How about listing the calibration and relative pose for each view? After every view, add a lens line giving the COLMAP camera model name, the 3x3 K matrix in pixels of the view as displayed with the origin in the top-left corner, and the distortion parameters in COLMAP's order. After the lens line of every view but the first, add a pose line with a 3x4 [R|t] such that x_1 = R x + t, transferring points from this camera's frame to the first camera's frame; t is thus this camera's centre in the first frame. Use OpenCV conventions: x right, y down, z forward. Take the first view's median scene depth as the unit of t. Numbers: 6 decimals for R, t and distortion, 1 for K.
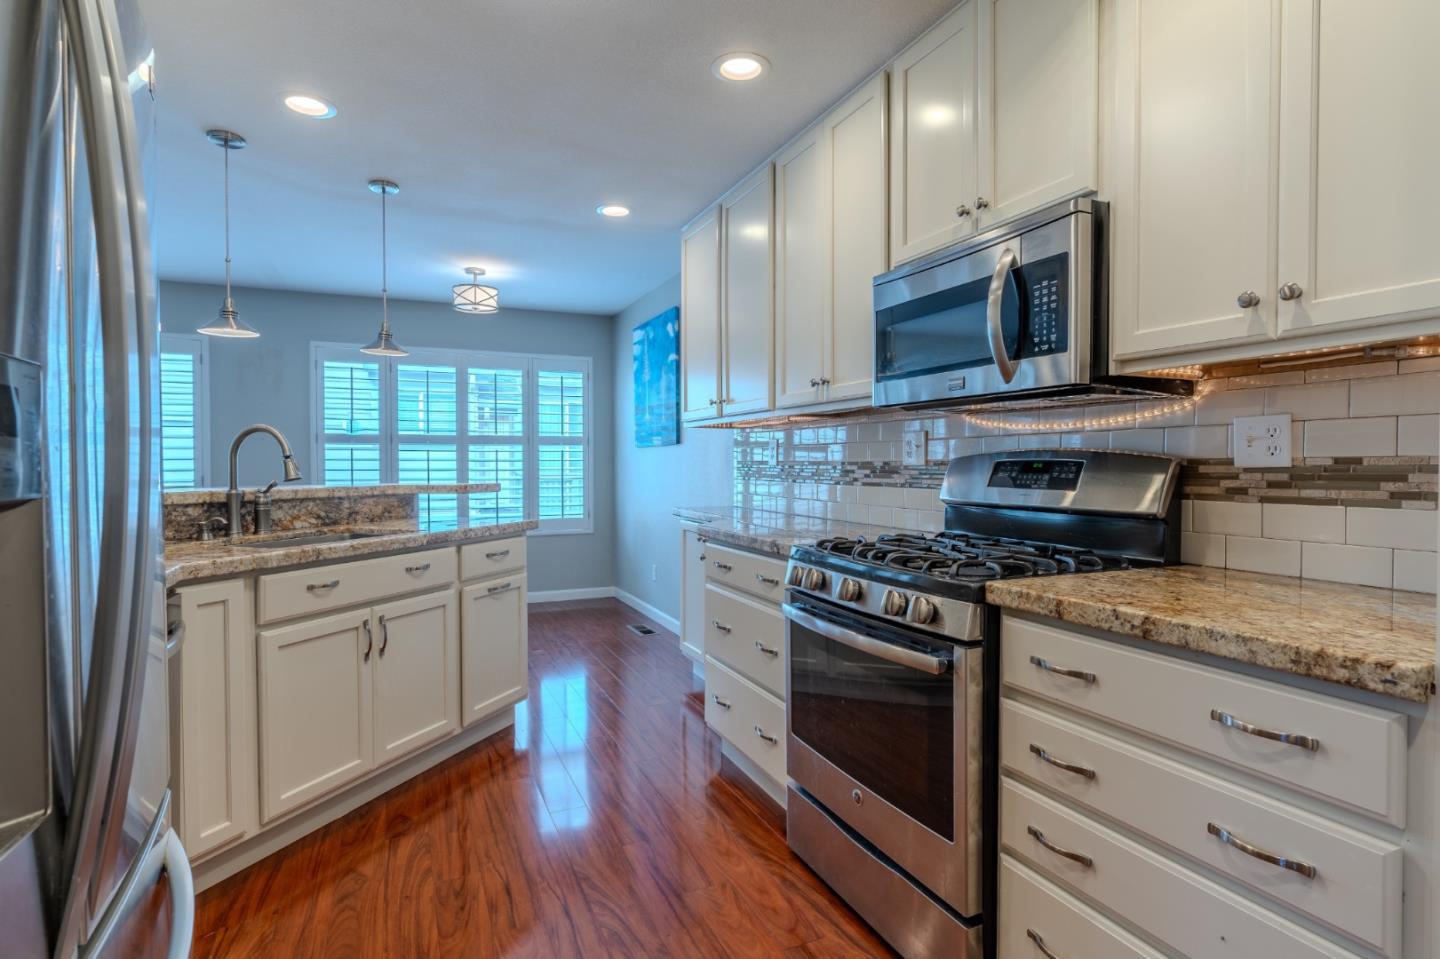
lens RADIAL K [[742.2, 0, 720.1], [0, 742.2, 480.8], [0, 0, 1]] dist [0.006422, 0.000085]
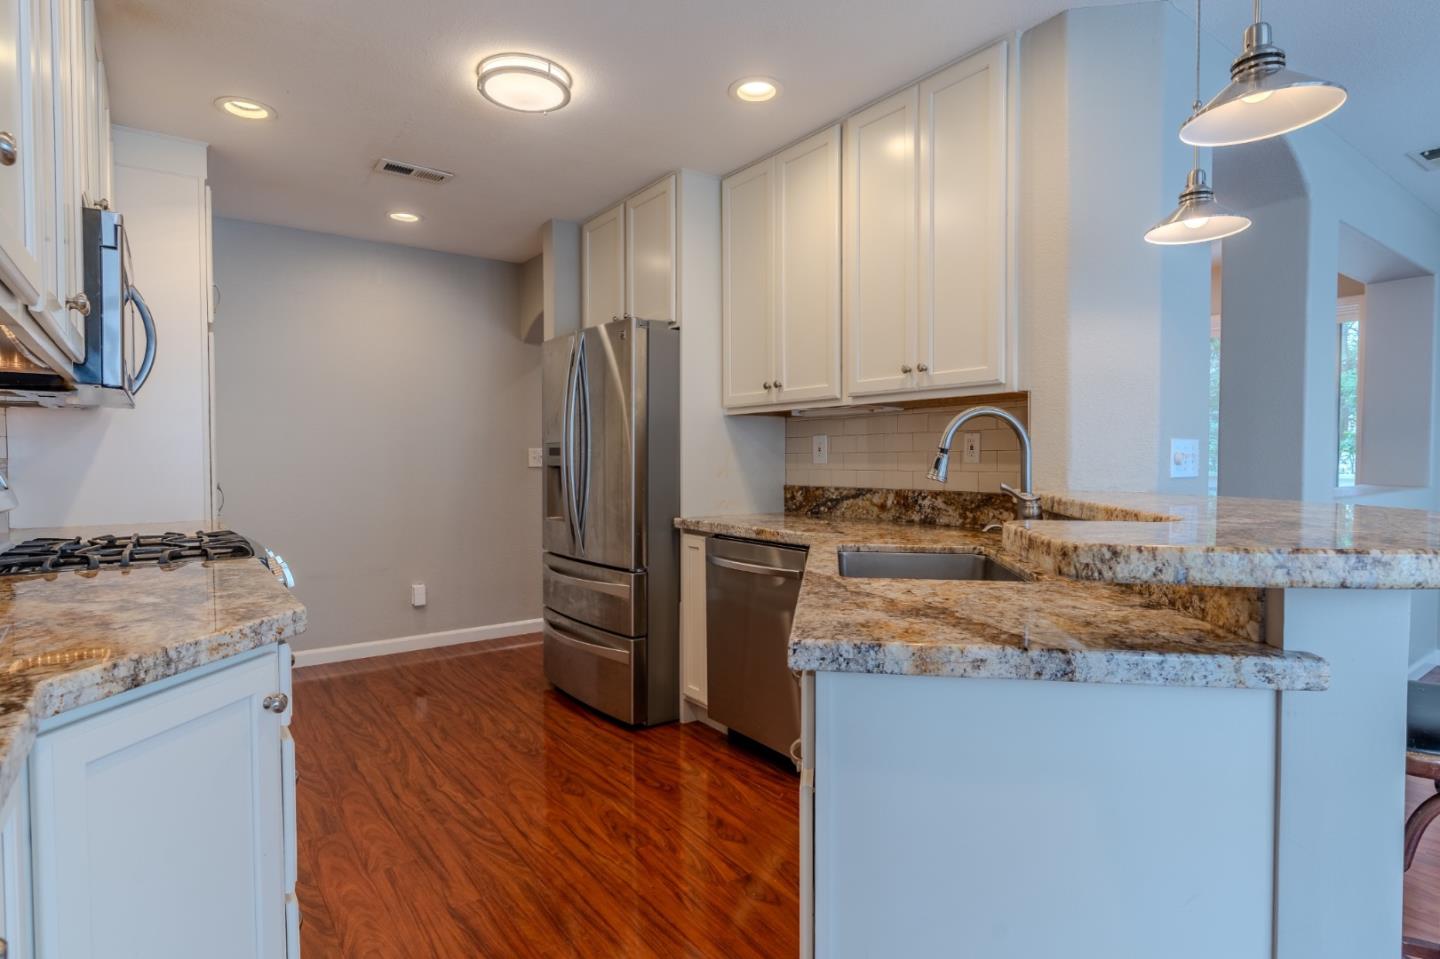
lens RADIAL K [[773.5, 0, 734.2], [0, 773.5, 478.8], [0, 0, 1]] dist [-0.012906, 0.003966]
pose [[-0.974946, 0.009087, -0.222258, -0.169846], [-0.002390, 0.998680, 0.051314, -0.036396], [0.222431, 0.050560, -0.973637, 1.442752]]
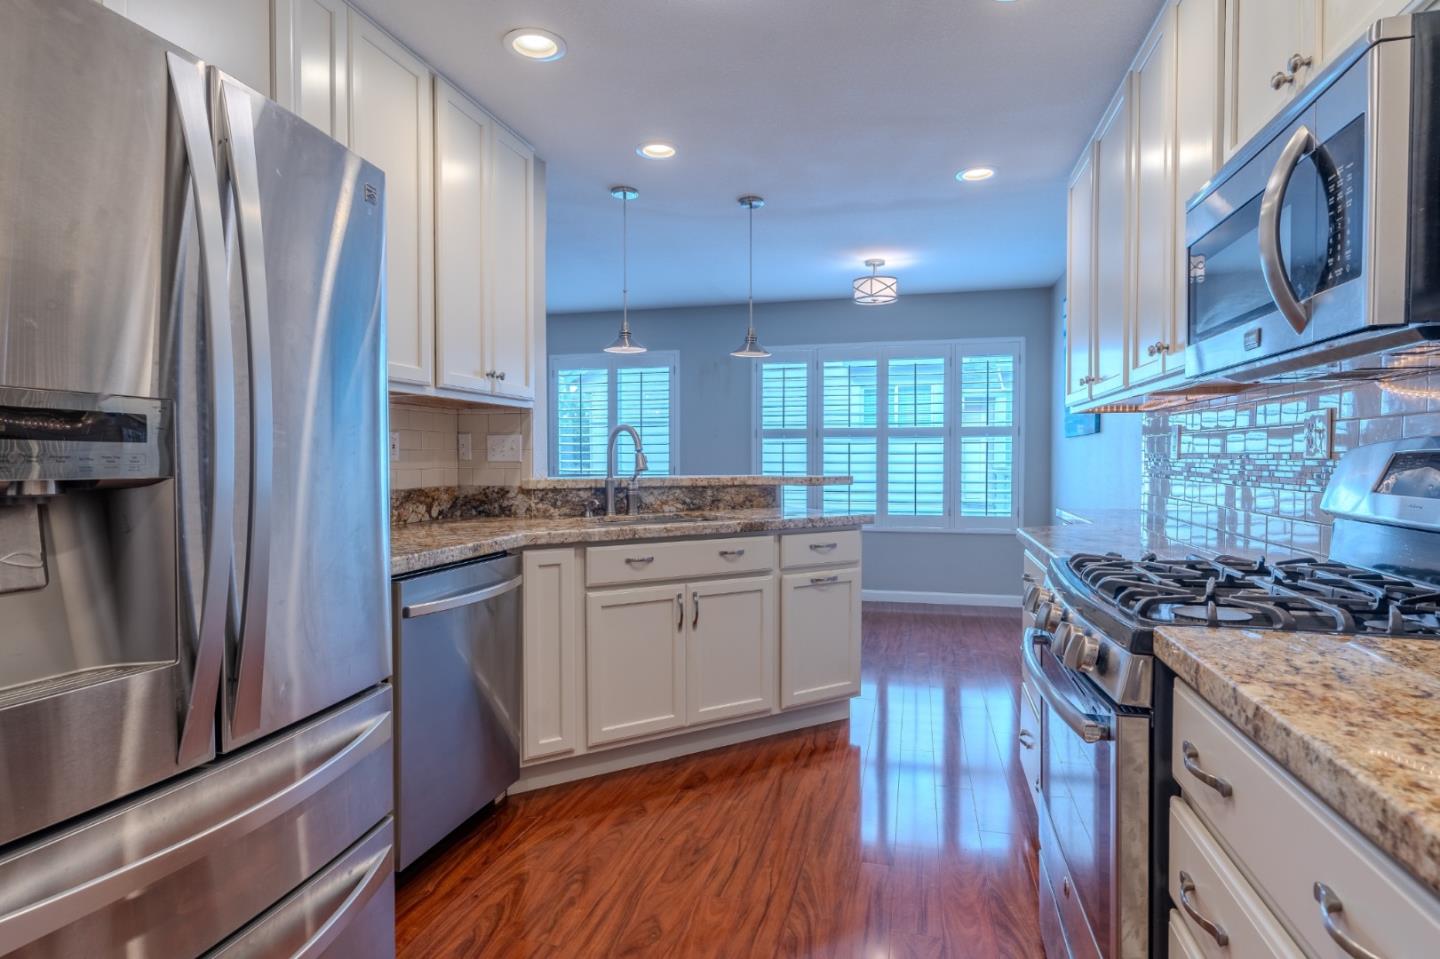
lens RADIAL K [[773.5, 0, 708.9], [0, 773.5, 482.3], [0, 0, 1]] dist [-0.012906, 0.003966]
pose [[0.777681, 0.020301, -0.628331, 0.240378], [-0.013911, 0.999789, 0.015084, -0.001610], [0.628505, -0.002990, 0.777800, 0.088869]]
